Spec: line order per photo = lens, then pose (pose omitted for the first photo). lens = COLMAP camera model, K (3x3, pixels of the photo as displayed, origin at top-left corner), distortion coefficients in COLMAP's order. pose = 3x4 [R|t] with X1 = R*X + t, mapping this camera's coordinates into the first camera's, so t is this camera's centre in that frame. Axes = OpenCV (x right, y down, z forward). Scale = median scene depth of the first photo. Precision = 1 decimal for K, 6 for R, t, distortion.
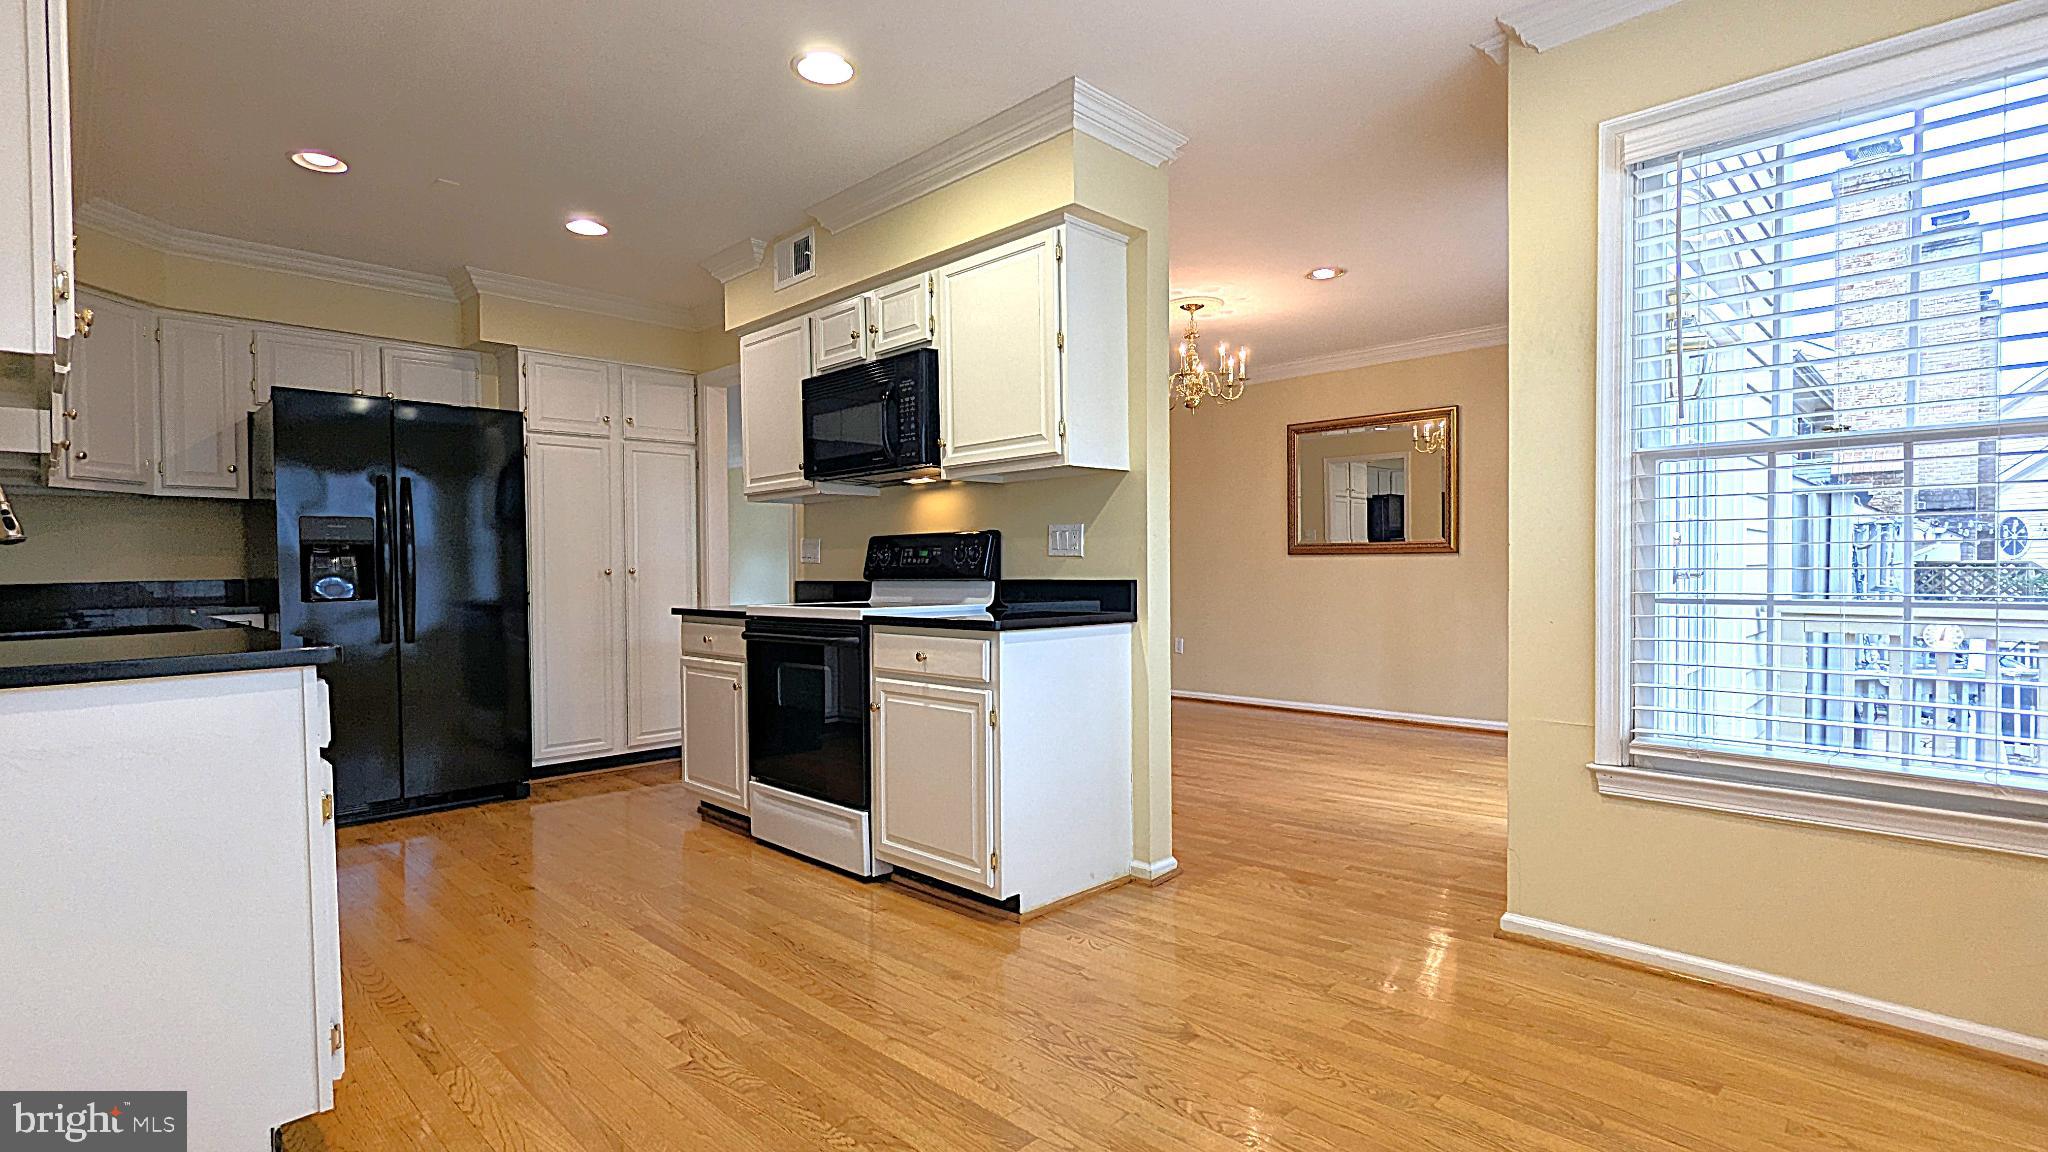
lens RADIAL K [[972.5, 0, 1033.8], [0, 972.5, 583.0], [0, 0, 1]] dist [0.000260, -0.000523]
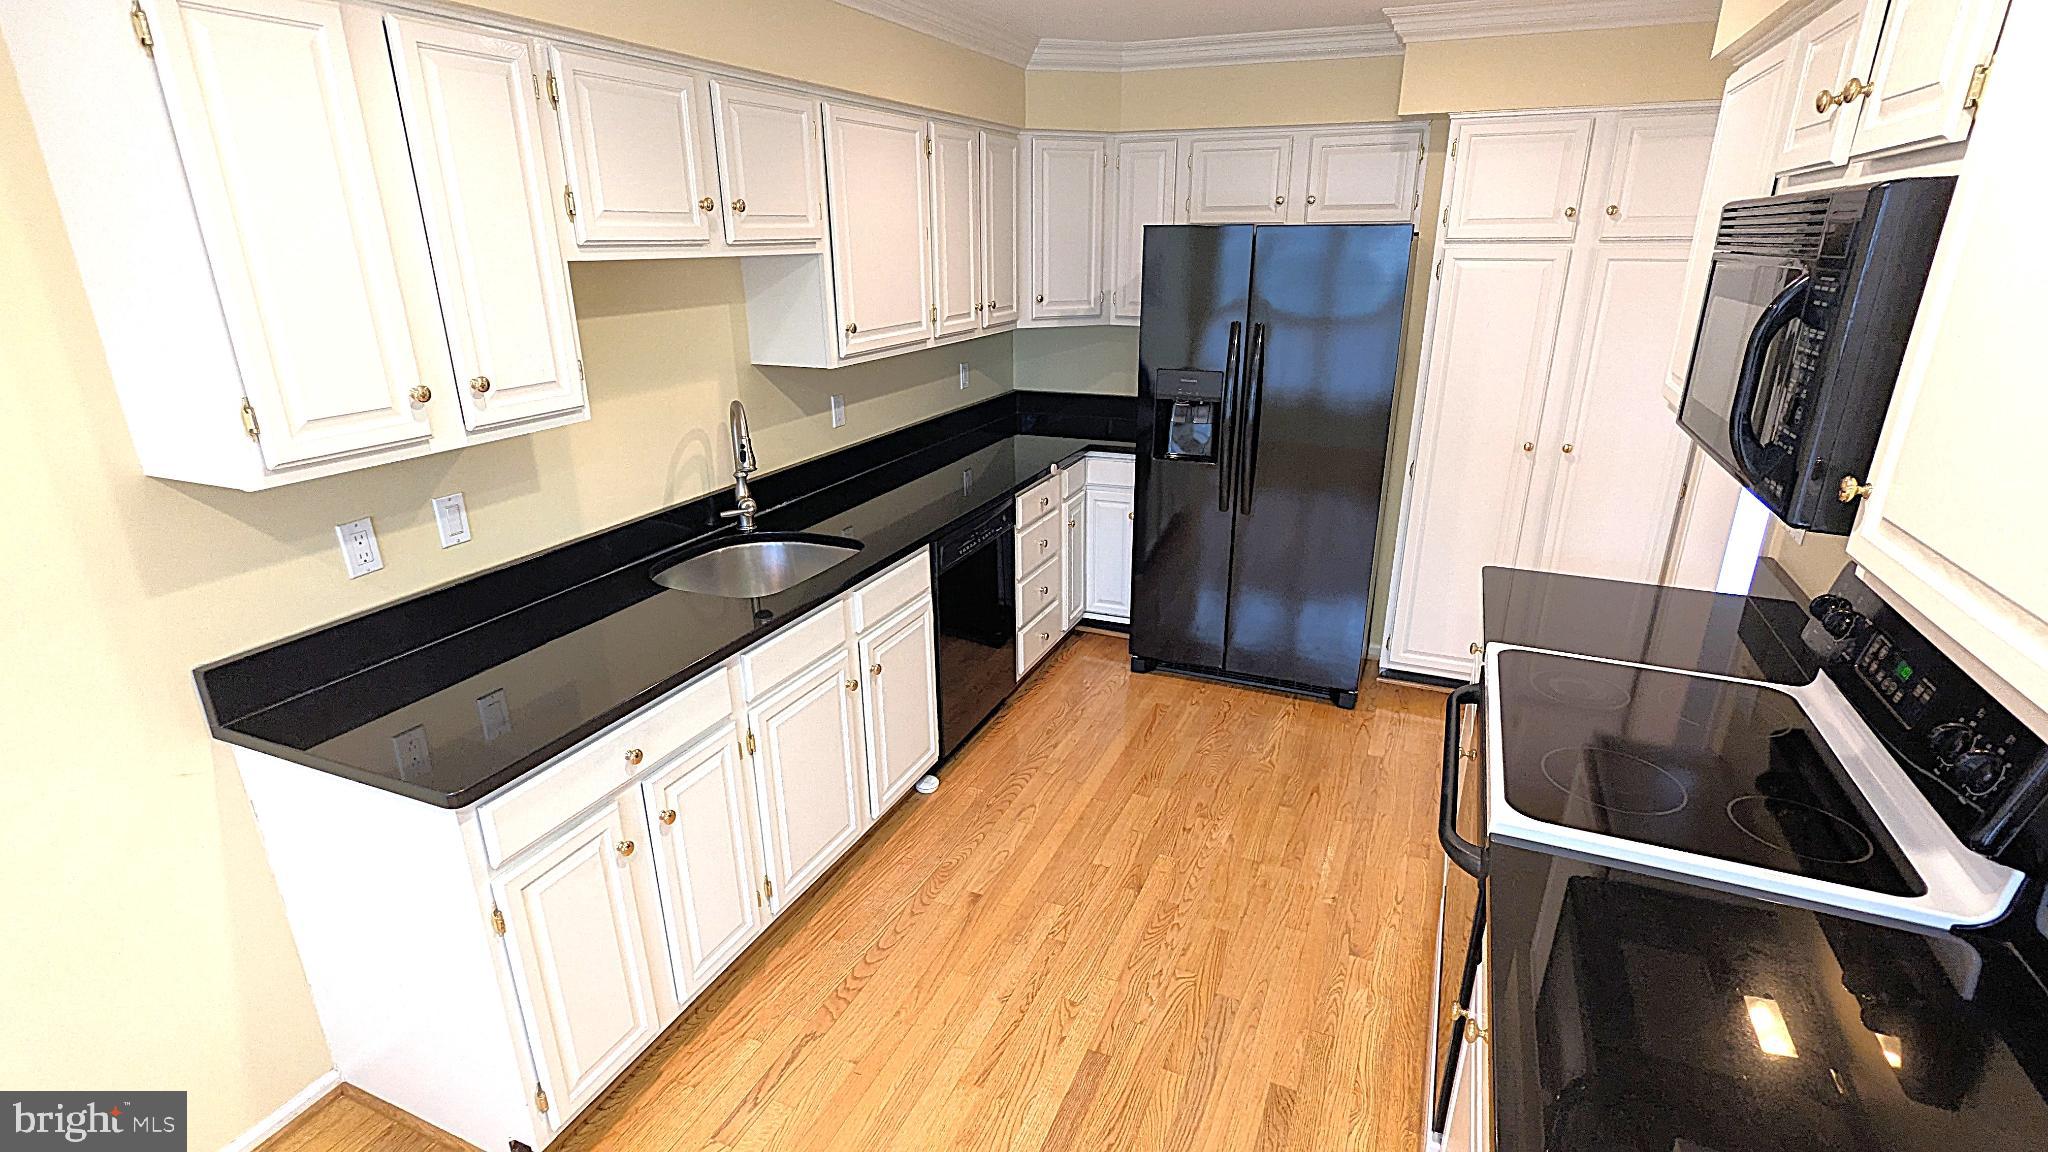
lens RADIAL K [[971.0, 0, 1021.9], [0, 971.0, 584.9], [0, 0, 1]] dist [-0.001141, -0.000409]
pose [[0.354904, 0.327569, -0.875638, 0.097034], [-0.014935, 0.938475, 0.345023, -0.201344], [0.934783, -0.109373, 0.337961, 0.552053]]
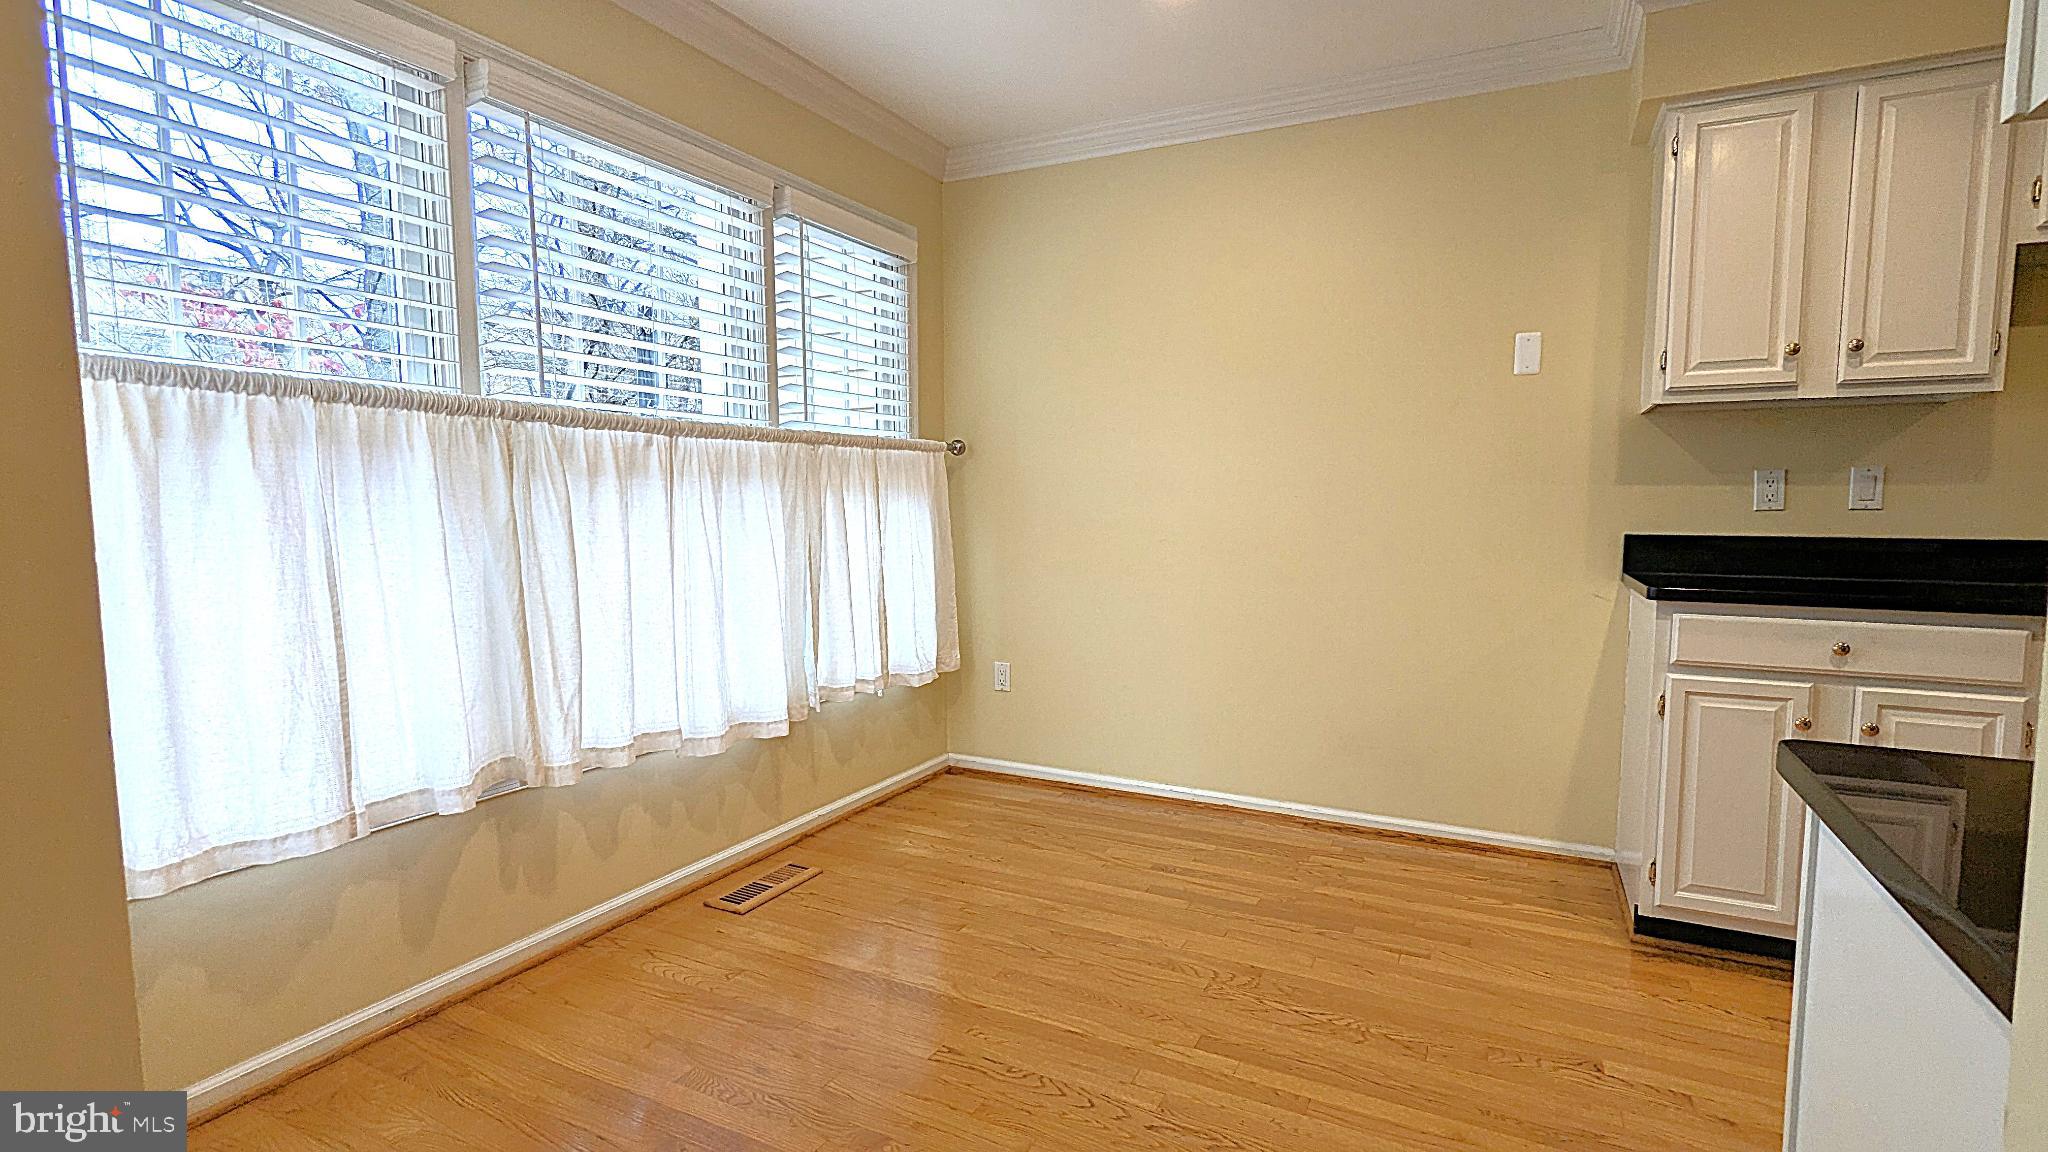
lens RADIAL K [[971.0, 0, 1021.9], [0, 971.0, 584.9], [0, 0, 1]] dist [-0.001141, -0.000409]
pose [[-0.953582, 0.039979, -0.298467, 0.239372], [0.007428, 0.993969, 0.109408, -0.042580], [0.301041, 0.102113, -0.948128, 0.918084]]
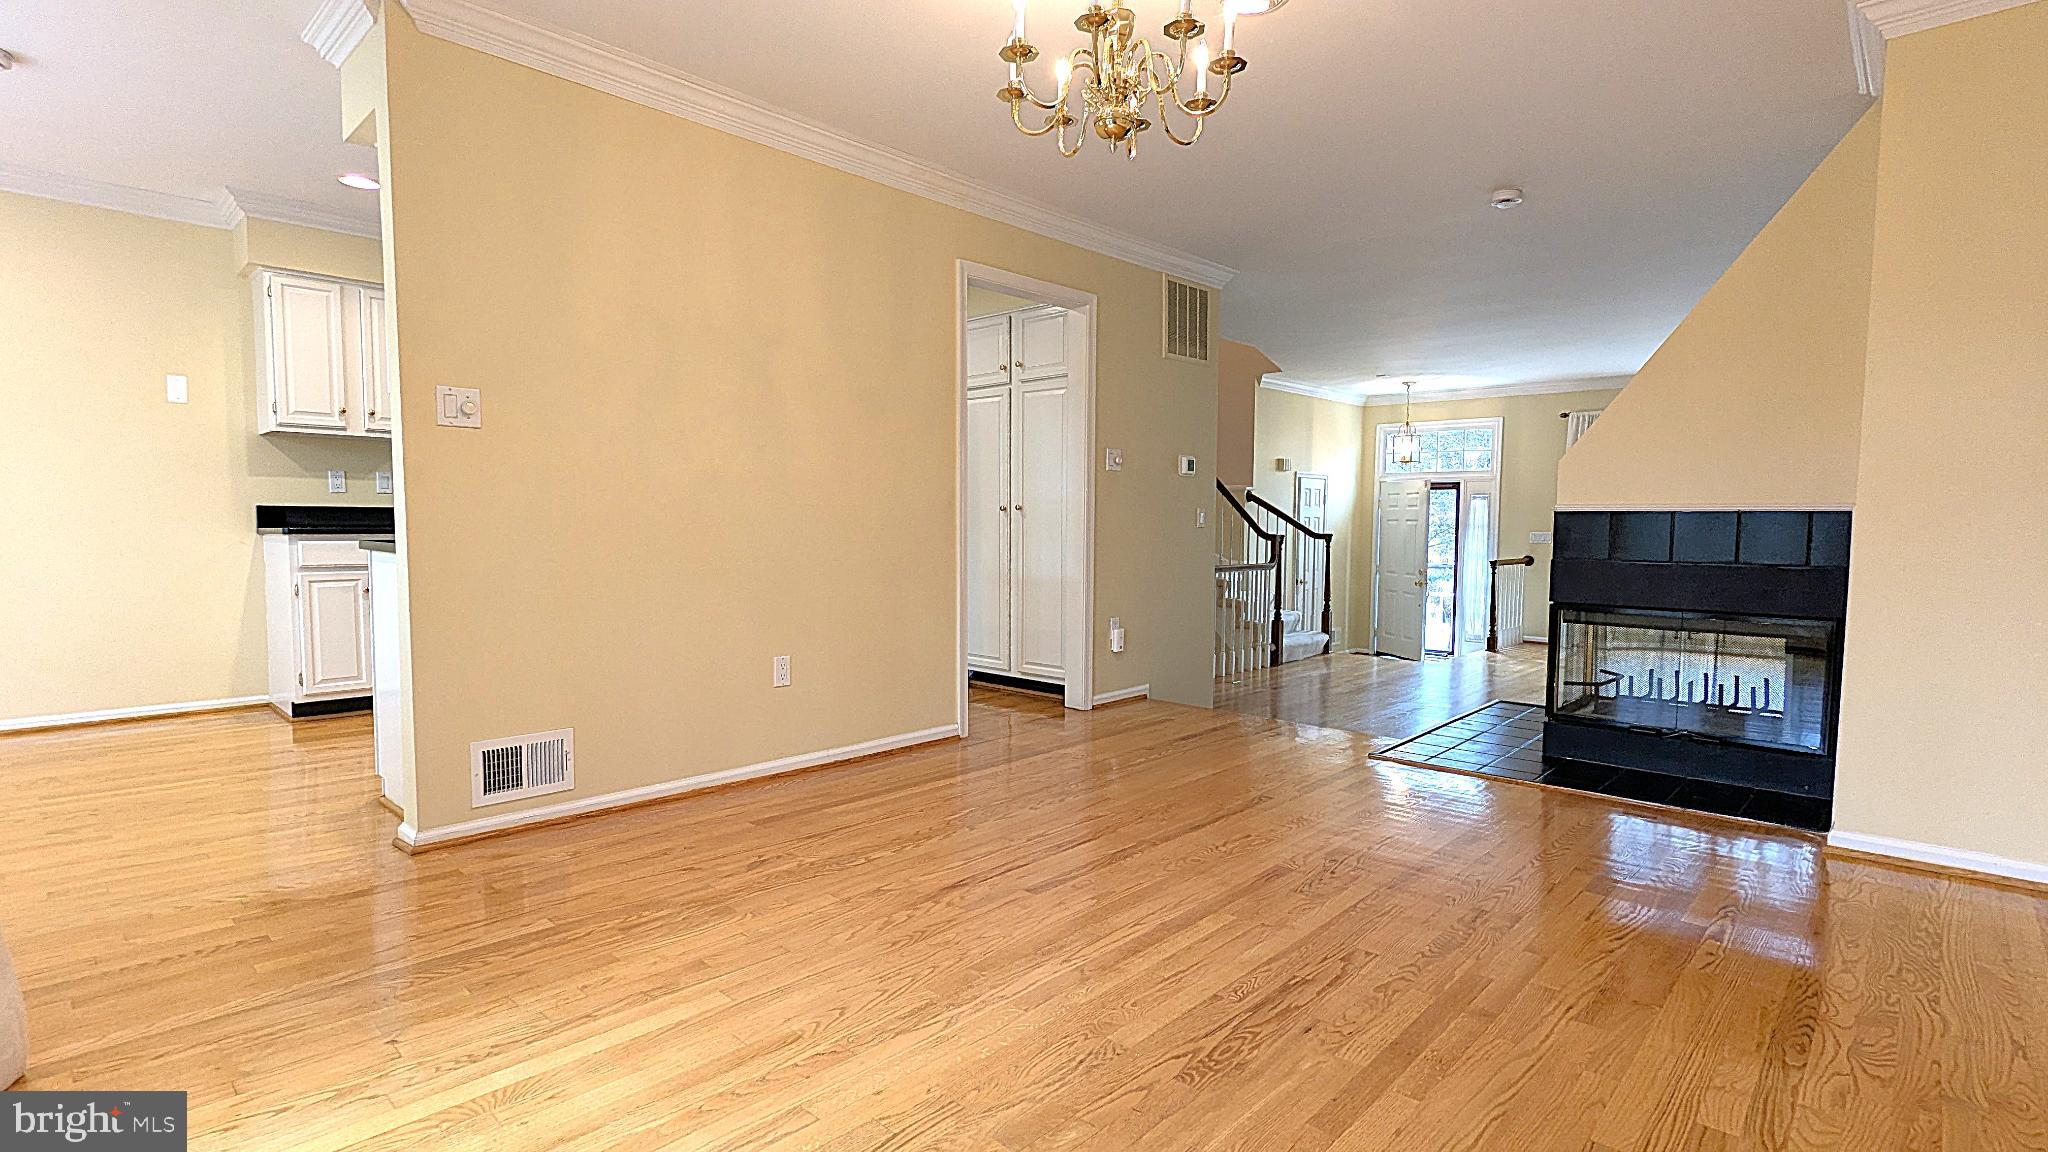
lens RADIAL K [[971.0, 0, 1021.9], [0, 971.0, 584.9], [0, 0, 1]] dist [-0.001141, -0.000409]
pose [[0.014697, 0.077550, -0.996880, 0.867614], [-0.023264, 0.996744, 0.077196, -0.013361], [0.999621, 0.022056, 0.016453, 1.331161]]
